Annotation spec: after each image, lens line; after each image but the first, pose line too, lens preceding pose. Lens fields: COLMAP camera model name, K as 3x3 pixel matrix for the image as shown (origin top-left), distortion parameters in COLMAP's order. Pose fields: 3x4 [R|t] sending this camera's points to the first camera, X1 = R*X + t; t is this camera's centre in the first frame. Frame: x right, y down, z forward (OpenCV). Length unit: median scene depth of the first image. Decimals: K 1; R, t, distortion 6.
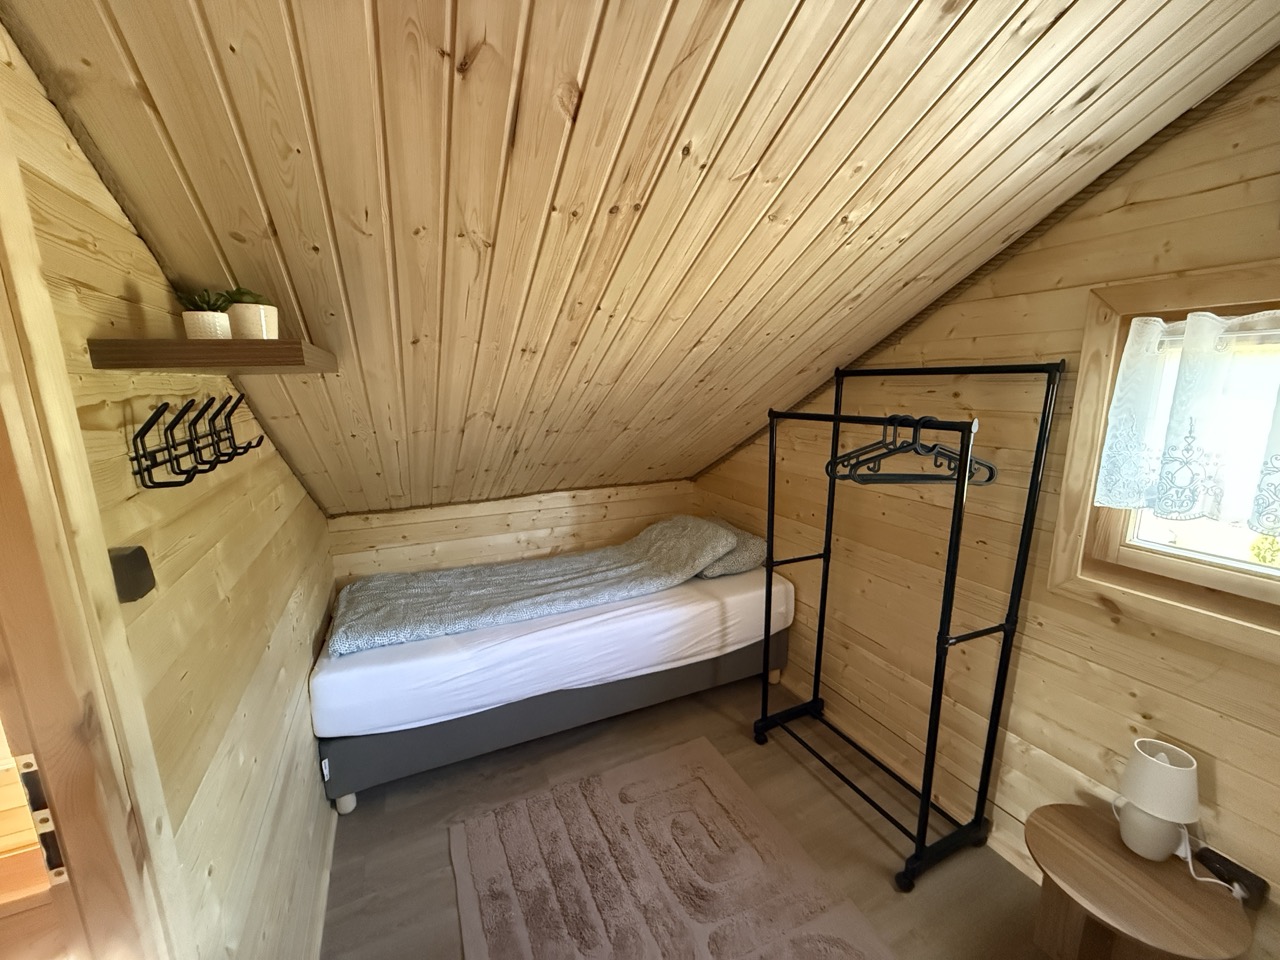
lens RADIAL K [[508.9, 0, 638.2], [0, 508.9, 483.0], [0, 0, 1]] dist [0.001318, 0.000016]
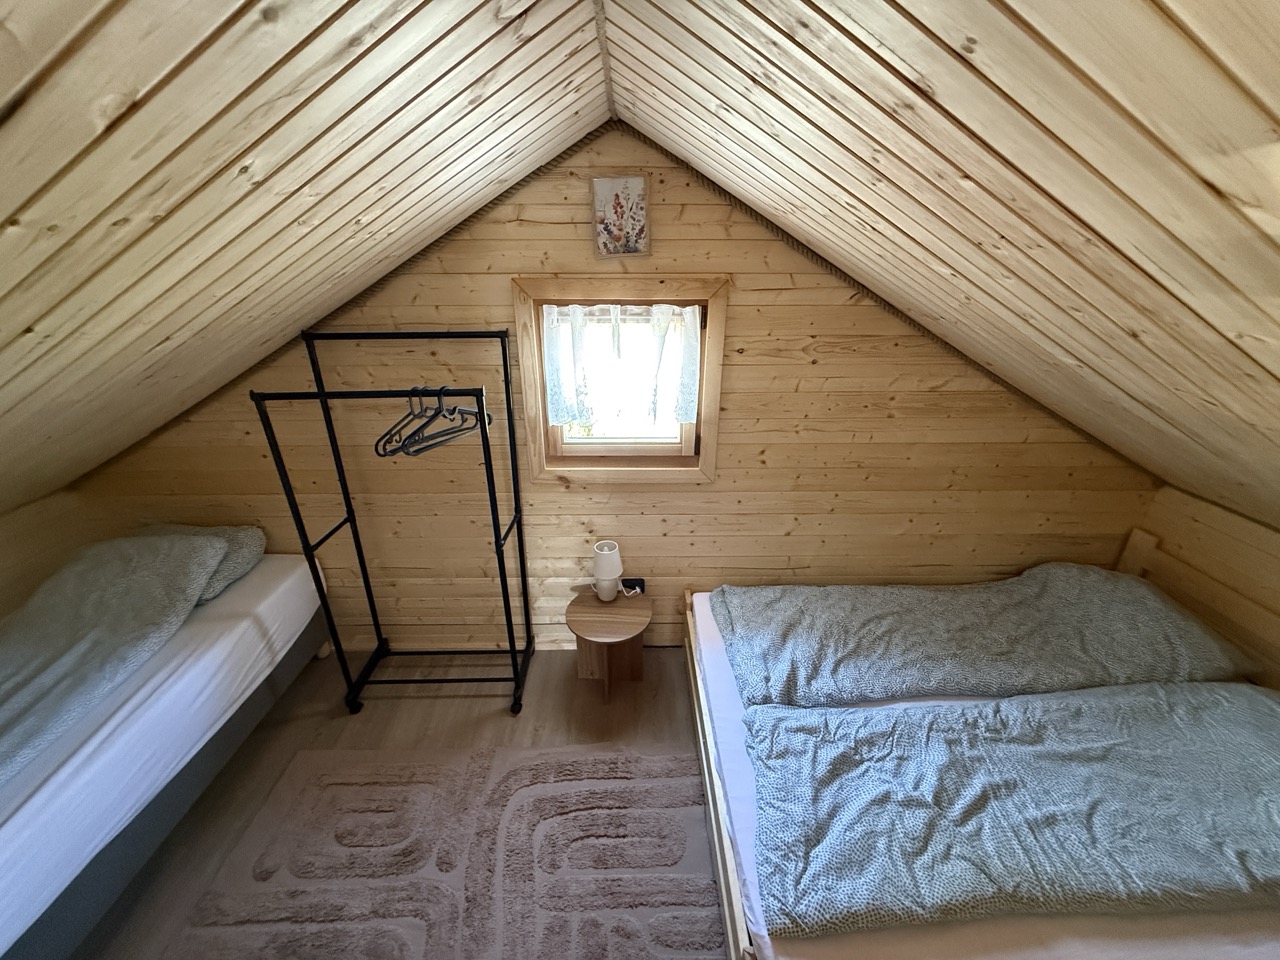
lens RADIAL K [[508.9, 0, 638.1], [0, 508.9, 481.4], [0, 0, 1]] dist [0.001318, 0.000016]
pose [[0.409722, -0.361172, 0.837665, -0.318427], [0.171391, 0.932406, 0.318189, -0.214712], [-0.895965, 0.013199, 0.443929, 0.054341]]
